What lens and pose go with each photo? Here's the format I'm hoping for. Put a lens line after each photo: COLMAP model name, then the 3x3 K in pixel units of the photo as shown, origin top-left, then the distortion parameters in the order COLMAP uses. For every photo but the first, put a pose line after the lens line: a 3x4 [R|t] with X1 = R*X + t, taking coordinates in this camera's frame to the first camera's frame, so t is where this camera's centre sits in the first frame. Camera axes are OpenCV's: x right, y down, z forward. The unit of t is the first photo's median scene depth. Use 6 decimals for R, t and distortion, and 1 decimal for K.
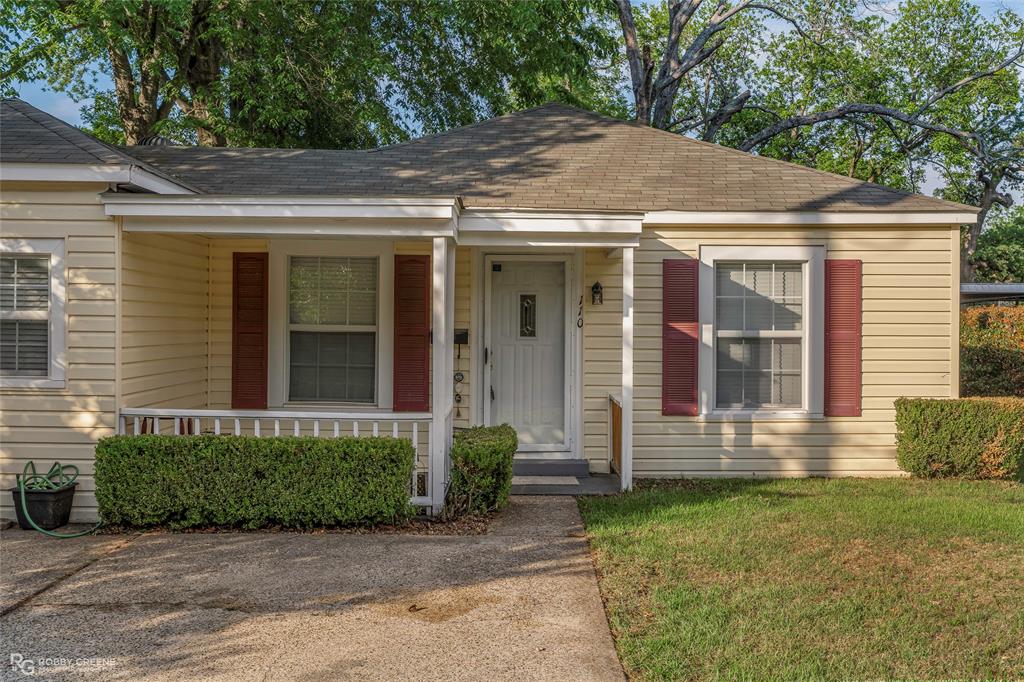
lens RADIAL K [[1051.6, 0, 513.0], [0, 1051.6, 326.2], [0, 0, 1]] dist [0.010304, 0.008758]
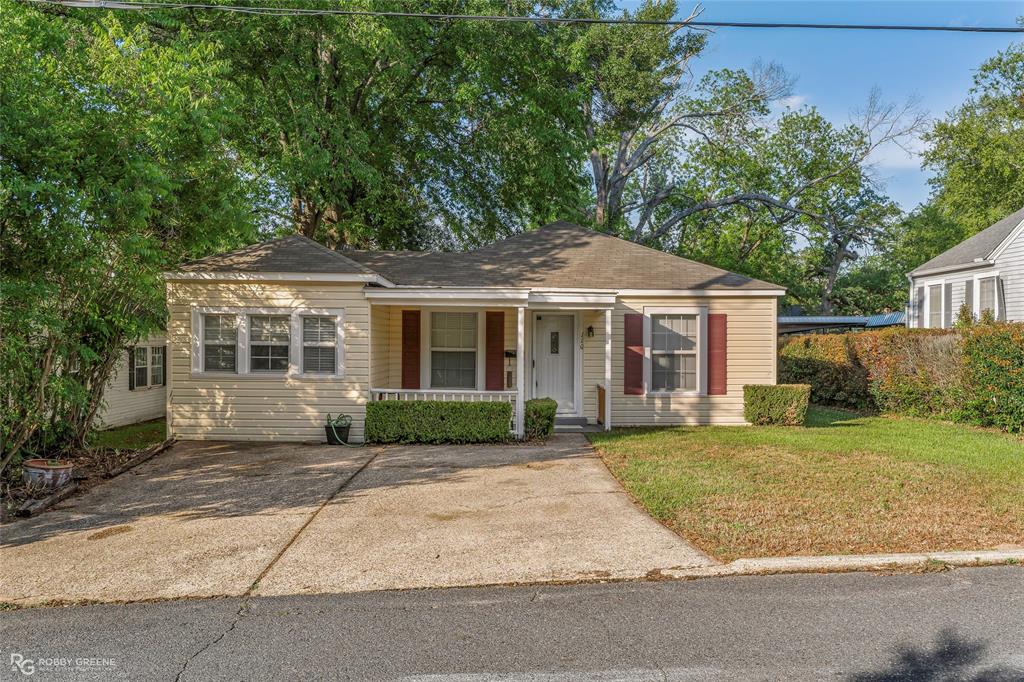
lens RADIAL K [[786.2, 0, 512.0], [0, 786.2, 341.0], [0, 0, 1]] dist [-0.002548, -0.001222]
pose [[0.999891, -0.001195, 0.014727, -0.085618], [0.001233, 0.999996, -0.002576, -0.009946], [-0.014724, 0.002594, 0.999888, -0.442791]]
